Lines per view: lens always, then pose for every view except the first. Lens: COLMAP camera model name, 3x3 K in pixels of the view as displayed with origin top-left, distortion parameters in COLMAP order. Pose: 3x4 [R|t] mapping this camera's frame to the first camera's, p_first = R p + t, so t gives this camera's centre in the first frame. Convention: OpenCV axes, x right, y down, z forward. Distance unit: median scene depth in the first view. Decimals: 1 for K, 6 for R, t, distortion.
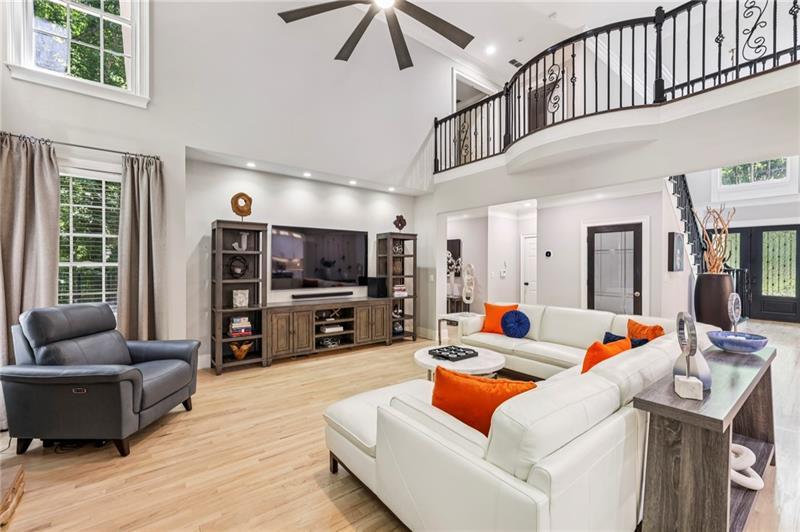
lens RADIAL K [[341.7, 0, 395.4], [0, 341.7, 265.6], [0, 0, 1]] dist [-0.000613, 0.001597]
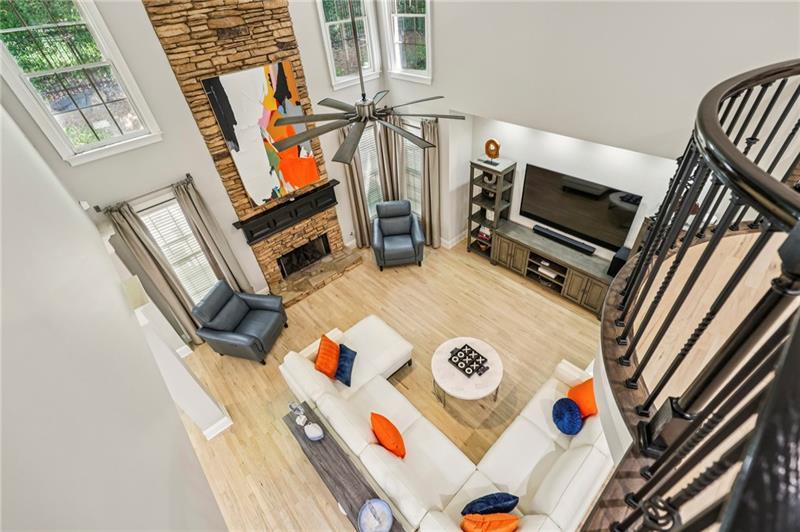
lens RADIAL K [[359.3, 0, 404.6], [0, 359.3, 263.1], [0, 0, 1]] dist [0.018907, 0.000865]
pose [[0.092813, 0.631411, -0.769874, 0.704120], [0.071397, 0.767001, 0.637662, -0.658457], [0.993120, -0.114150, 0.026107, 0.579331]]
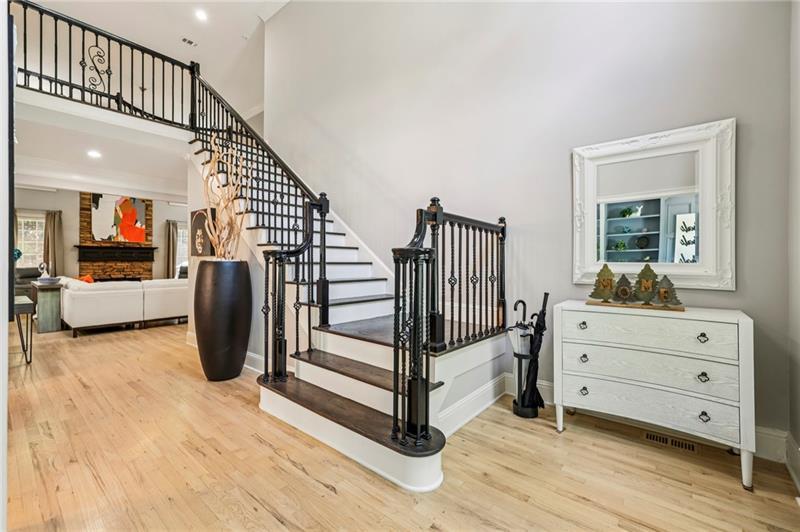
lens RADIAL K [[341.7, 0, 405.8], [0, 341.7, 262.2], [0, 0, 1]] dist [-0.000613, 0.001597]
pose [[0.229214, 0.003410, -0.973370, 2.014457], [-0.007103, 0.999973, 0.001831, 0.028313], [0.973350, 0.006495, 0.229232, 1.473222]]
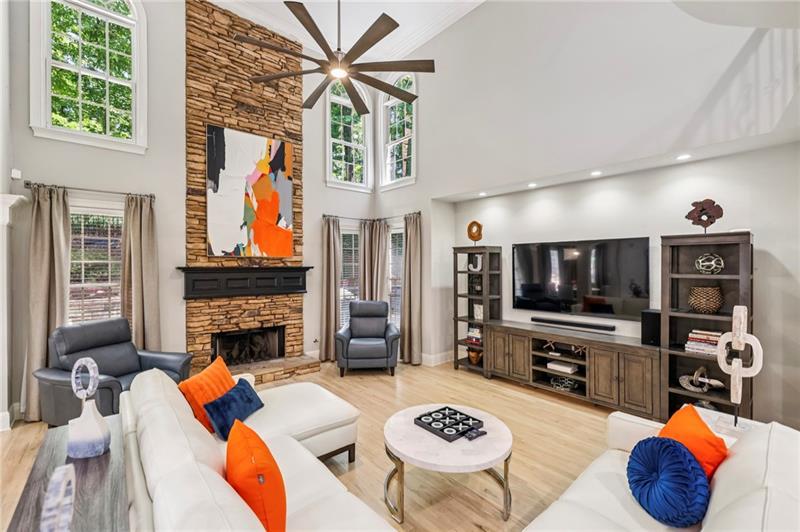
lens RADIAL K [[341.7, 0, 399.7], [0, 341.7, 268.2], [0, 0, 1]] dist [-0.000613, 0.001597]
pose [[0.056170, 0.004351, -0.998412, 0.656920], [-0.004451, 0.999982, 0.004108, -0.053029], [0.998411, 0.004213, 0.056188, 0.639162]]
